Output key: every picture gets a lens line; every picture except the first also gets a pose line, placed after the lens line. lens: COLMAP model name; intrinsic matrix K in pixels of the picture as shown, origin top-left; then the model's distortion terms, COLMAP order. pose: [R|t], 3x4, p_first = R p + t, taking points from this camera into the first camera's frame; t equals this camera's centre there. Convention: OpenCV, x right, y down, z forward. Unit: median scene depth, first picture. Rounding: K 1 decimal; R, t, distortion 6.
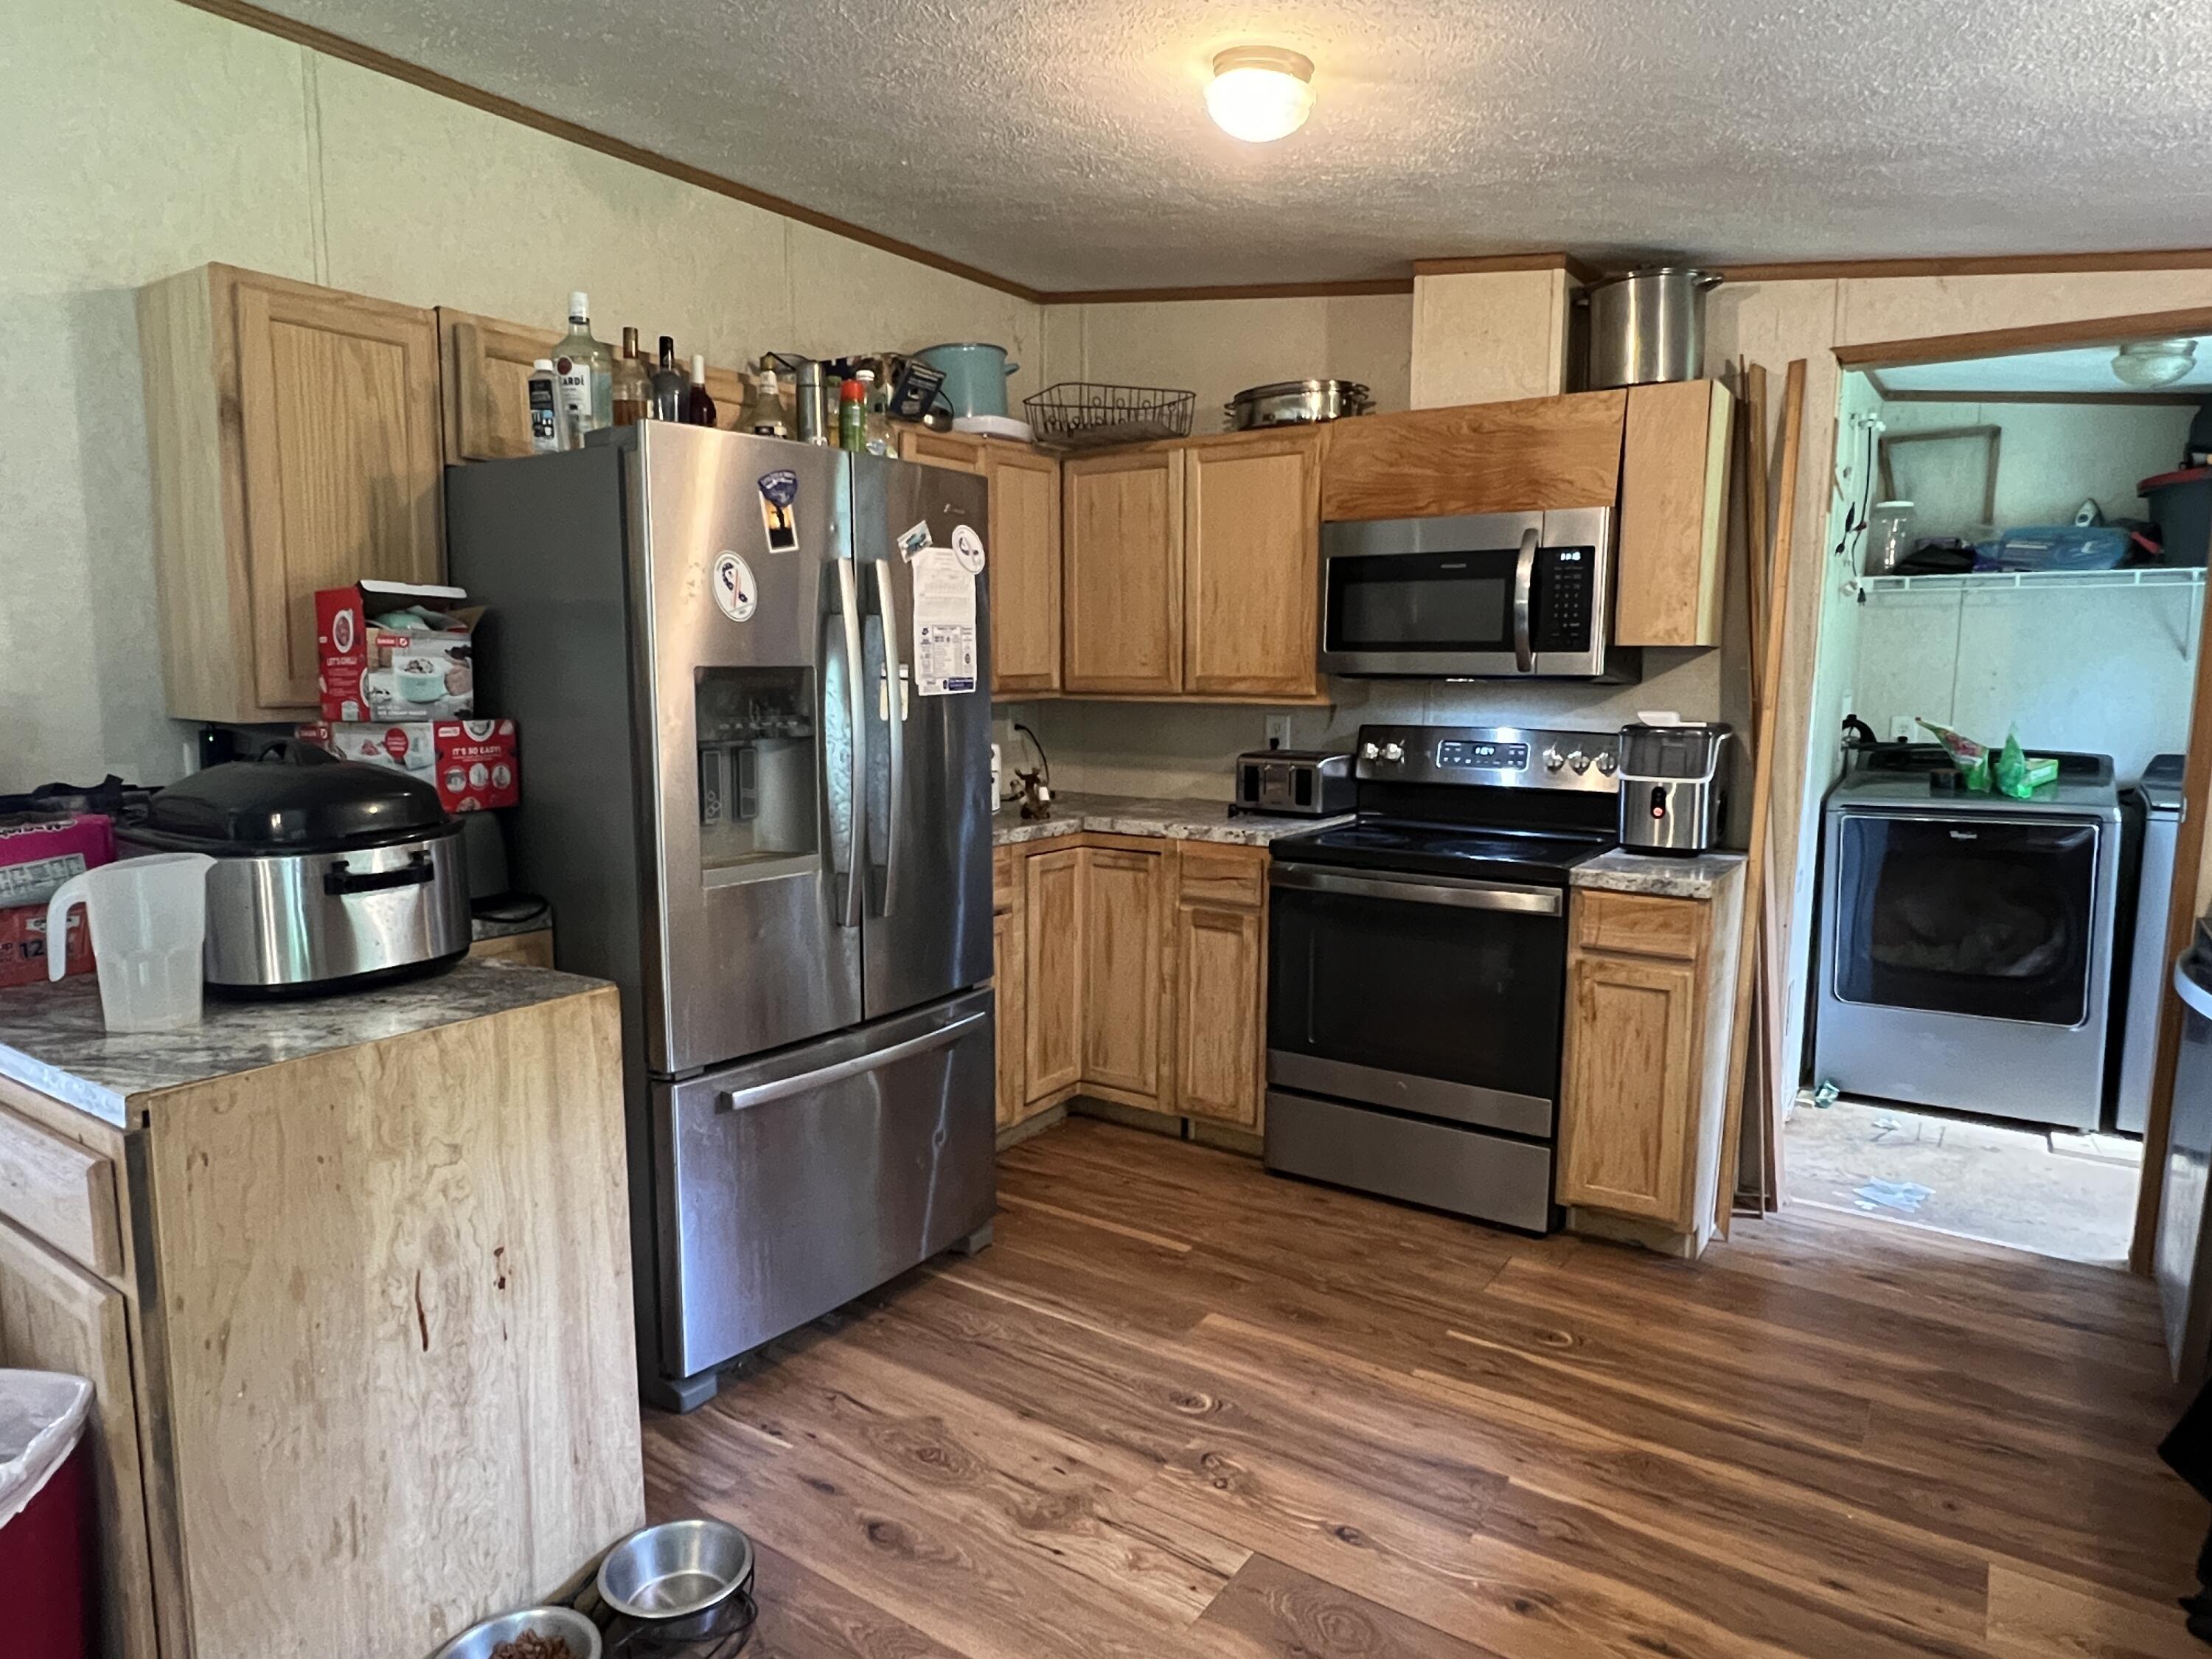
lens RADIAL K [[1373.5, 0, 1108.3], [0, 1373.5, 829.7], [0, 0, 1]] dist [-0.002514, -0.000527]
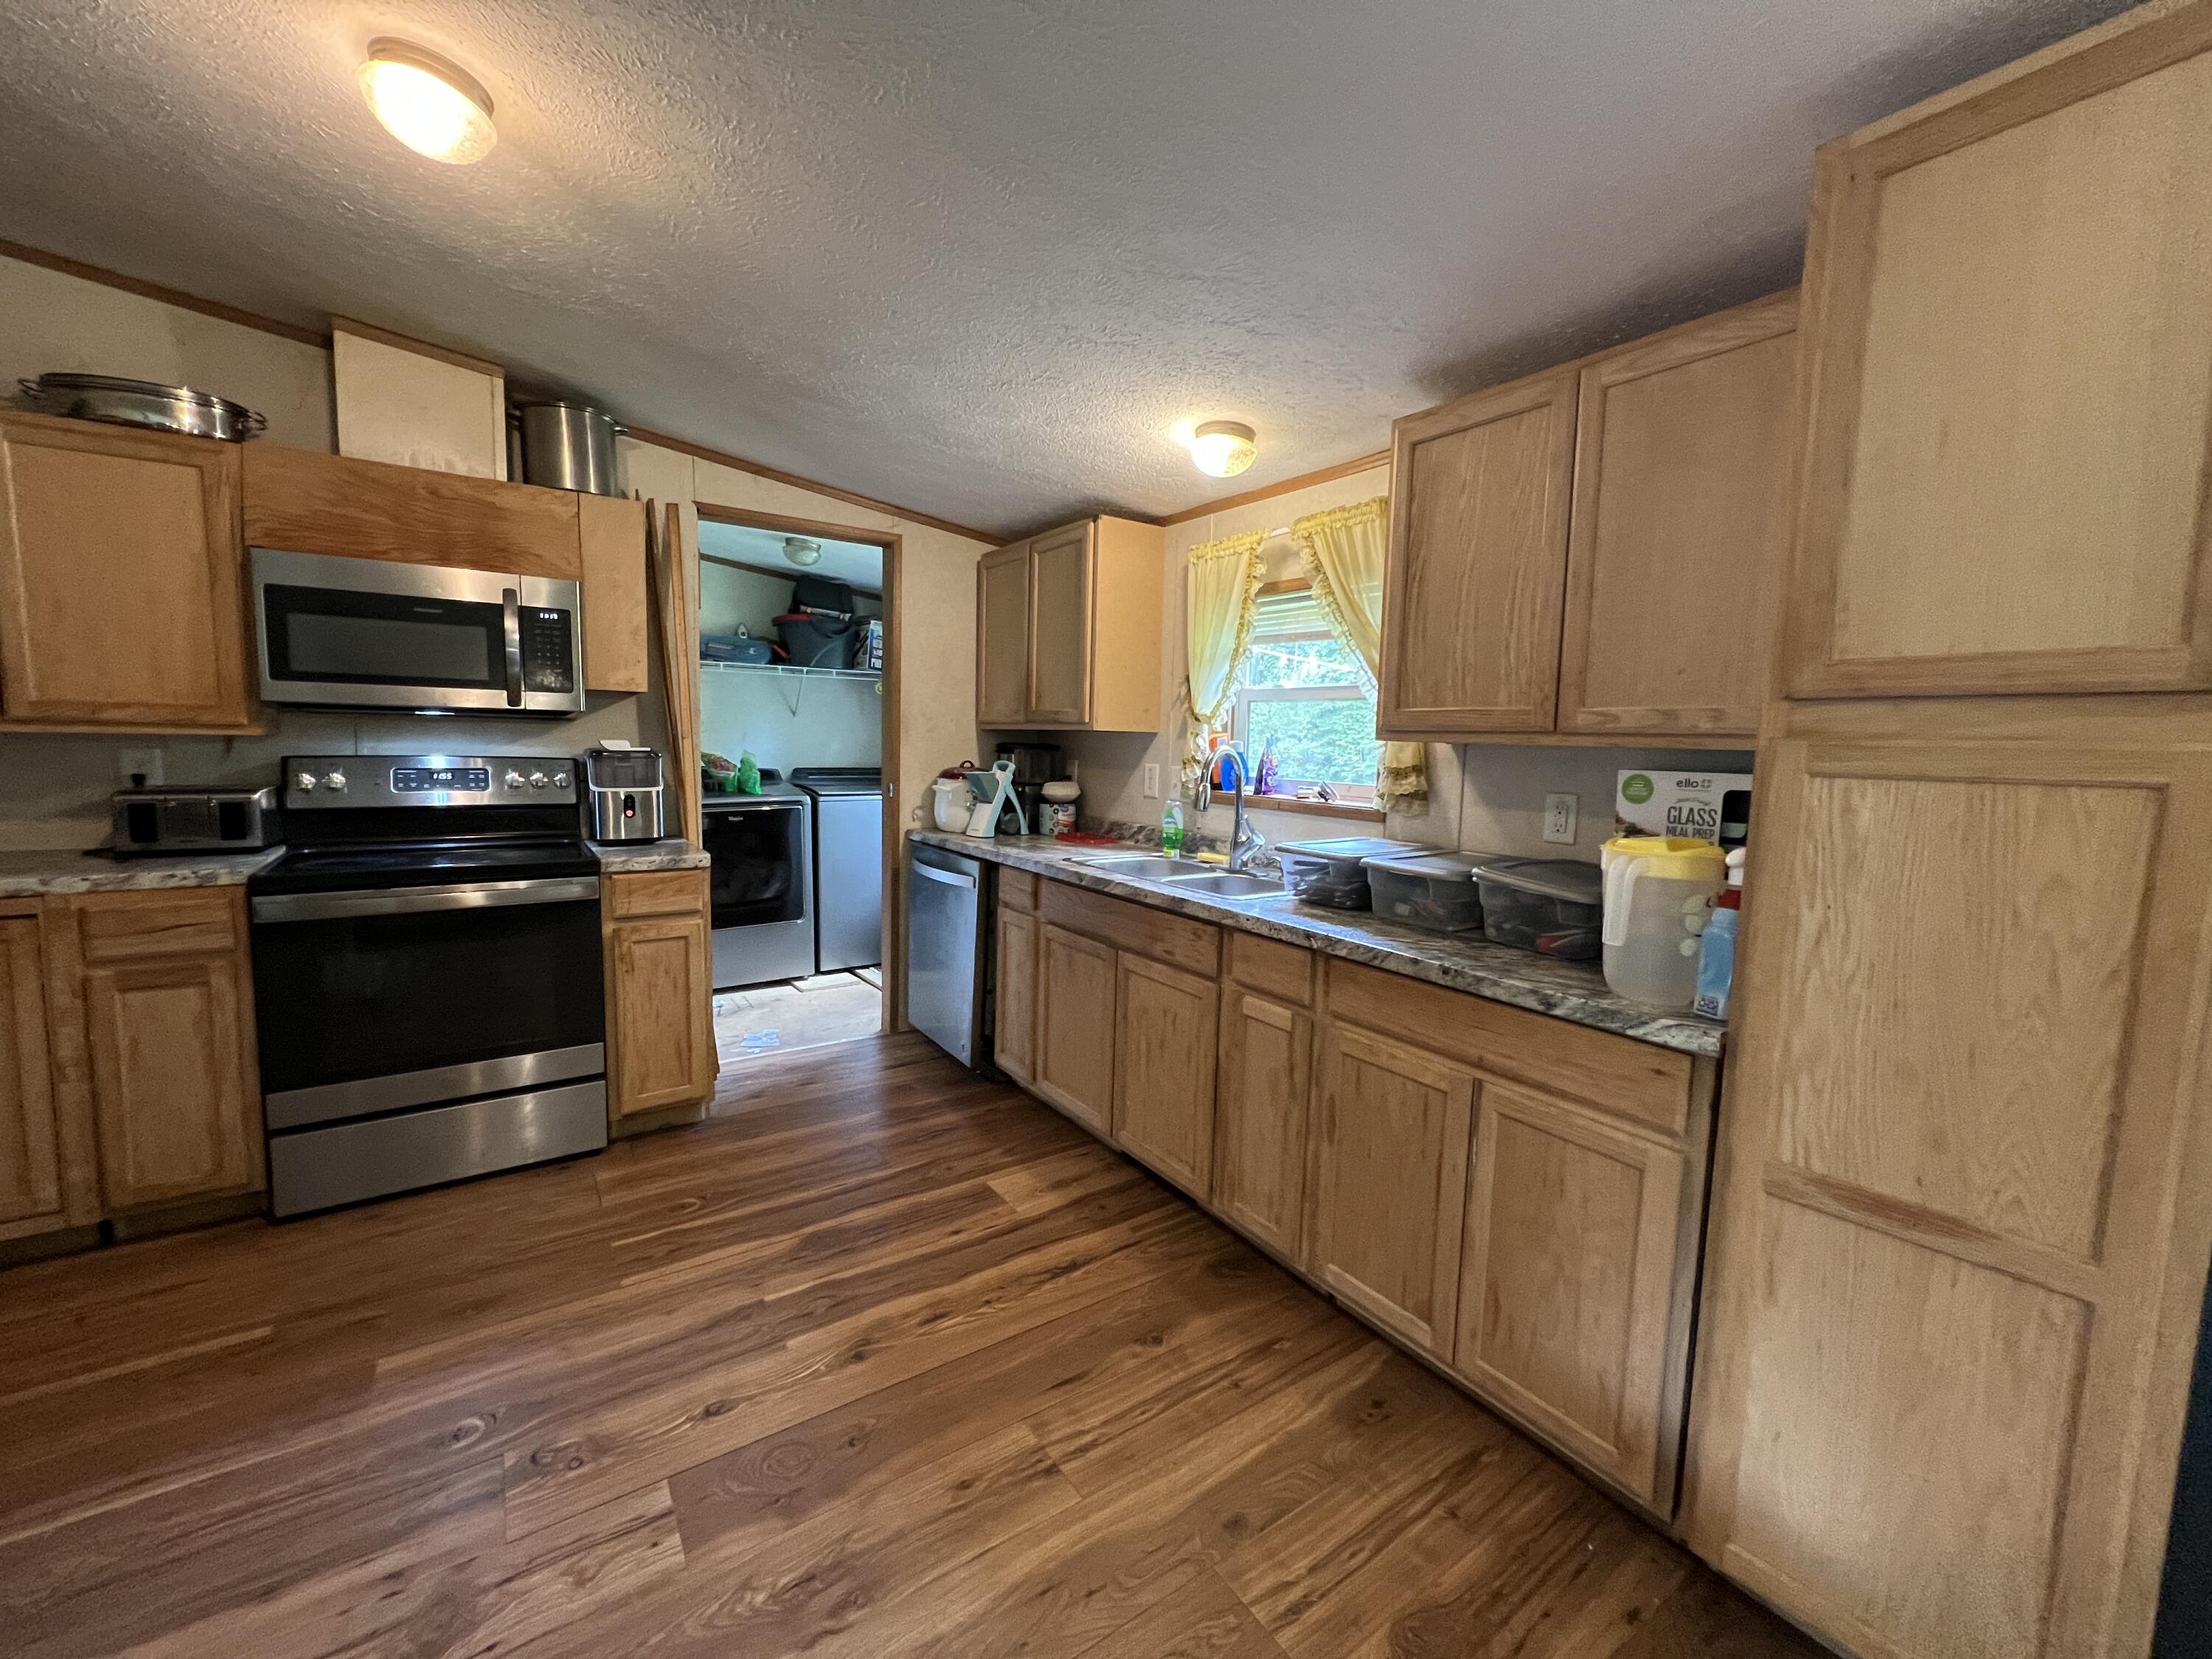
lens RADIAL K [[888.9, 0, 1106.4], [0, 888.9, 827.7], [0, 0, 1]] dist [0.000143, 0.000162]
pose [[0.343048, -0.087155, 0.935266, -0.268698], [0.096939, 0.993655, 0.057039, -0.003203], [-0.934302, 0.071097, 0.349320, 0.254067]]
